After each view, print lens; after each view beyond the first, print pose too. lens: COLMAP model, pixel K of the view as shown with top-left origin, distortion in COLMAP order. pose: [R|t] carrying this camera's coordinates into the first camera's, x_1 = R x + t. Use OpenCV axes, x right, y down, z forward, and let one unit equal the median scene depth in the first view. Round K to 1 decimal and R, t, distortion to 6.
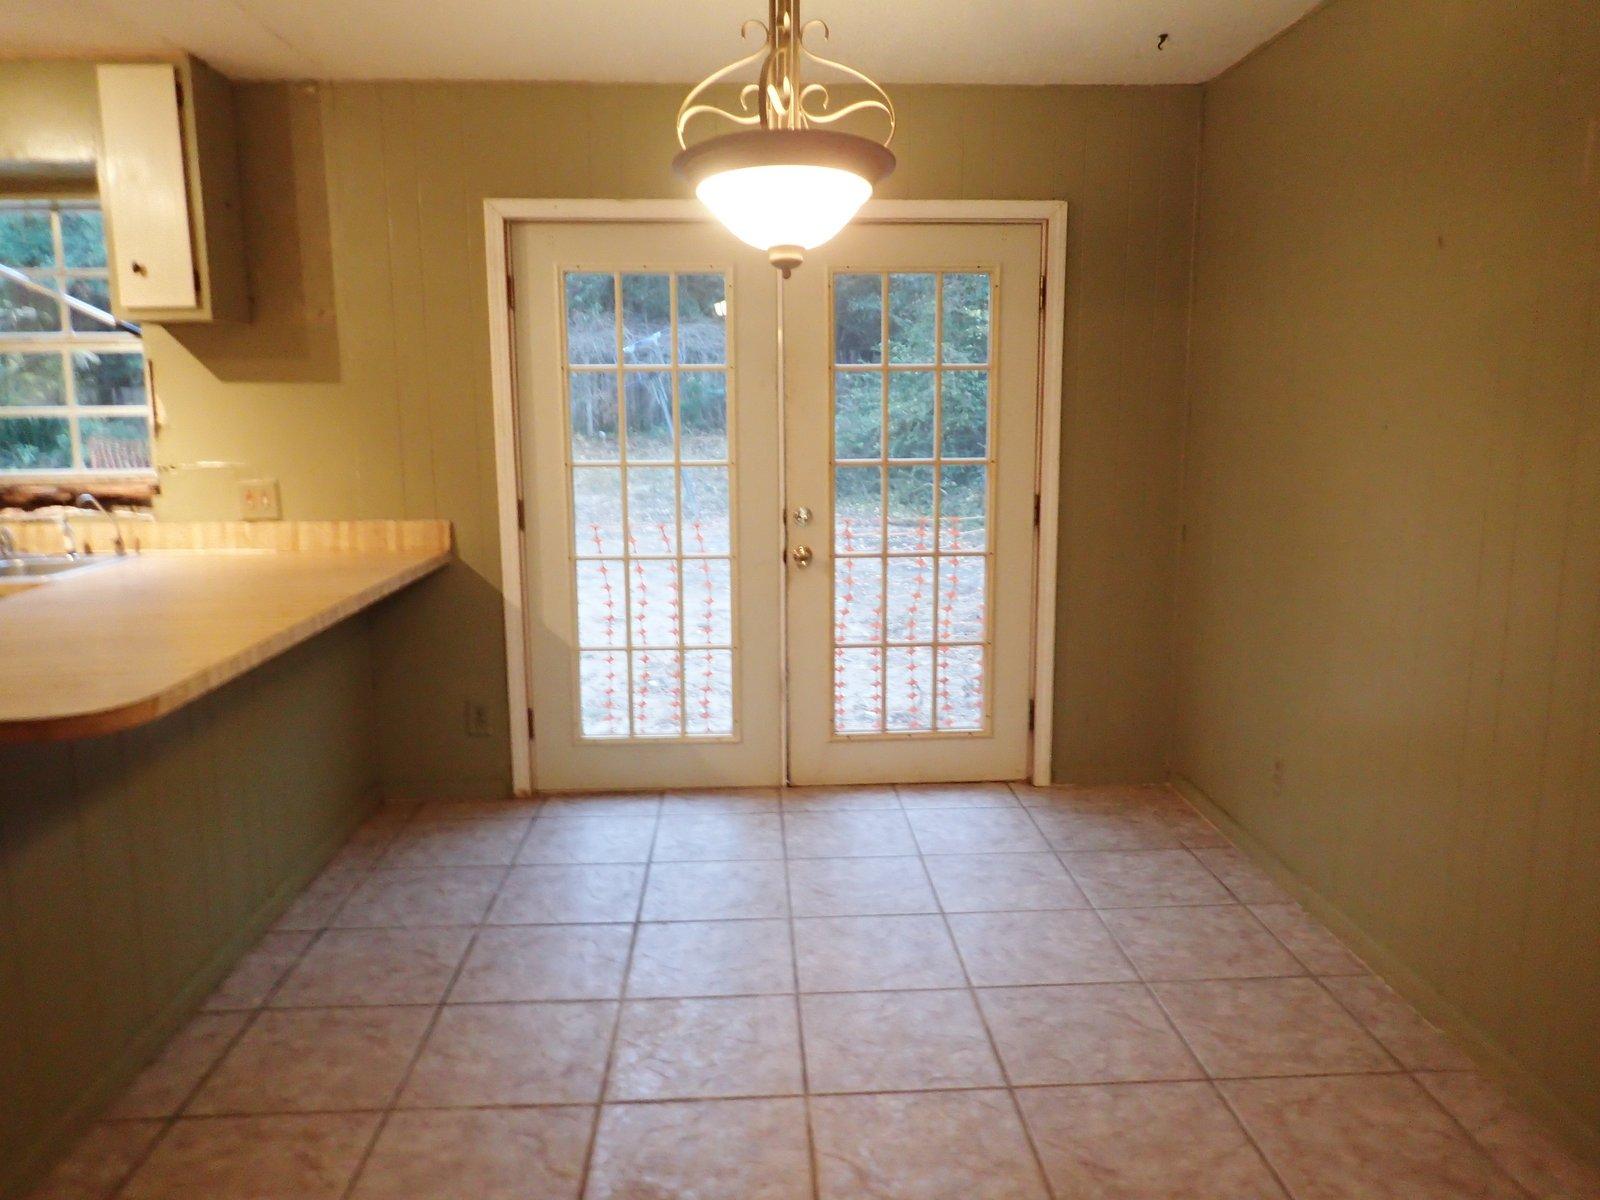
lens RADIAL K [[1188.3, 0, 797.6], [0, 1188.3, 604.0], [0, 0, 1]] dist [0.006559, -0.000963]
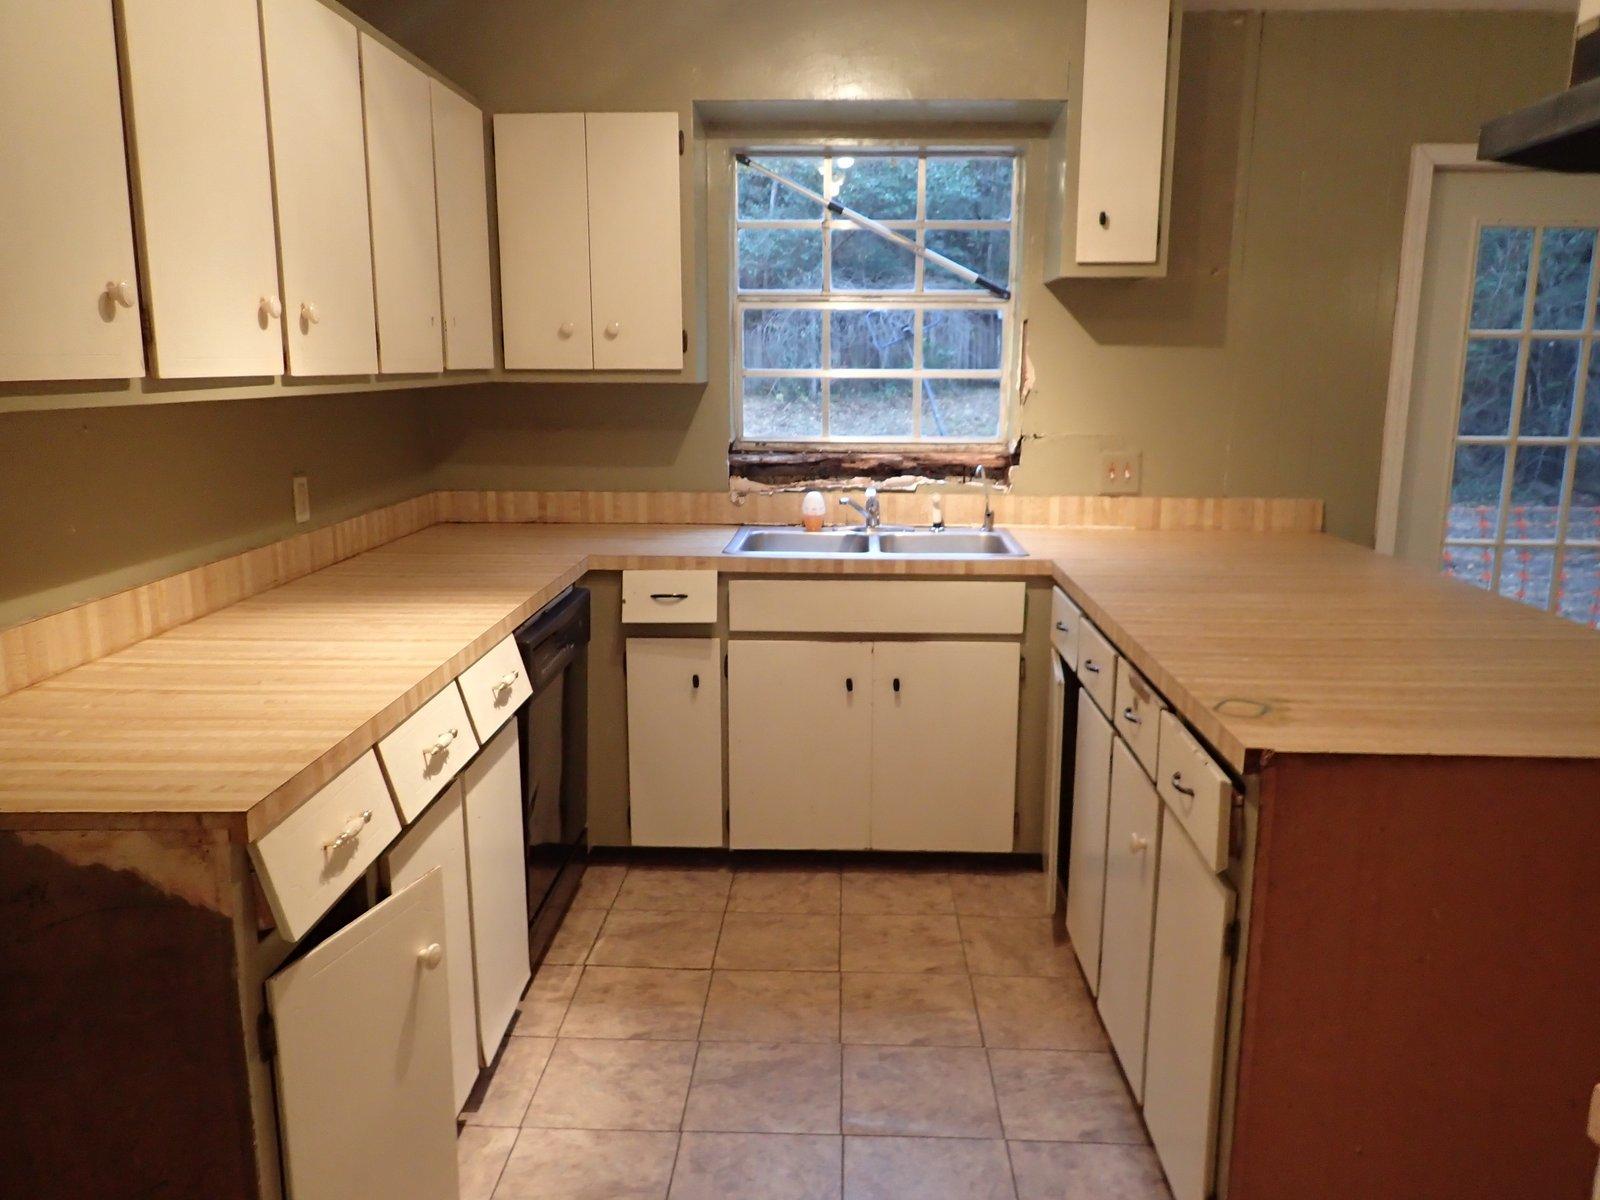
lens RADIAL K [[1188.3, 0, 804.8], [0, 1188.3, 594.7], [0, 0, 1]] dist [0.006559, -0.000963]
pose [[0.997290, 0.031075, -0.066689, -0.633563], [-0.028187, 0.998642, 0.043824, -0.026142], [0.067960, -0.041825, 0.996811, 0.055995]]
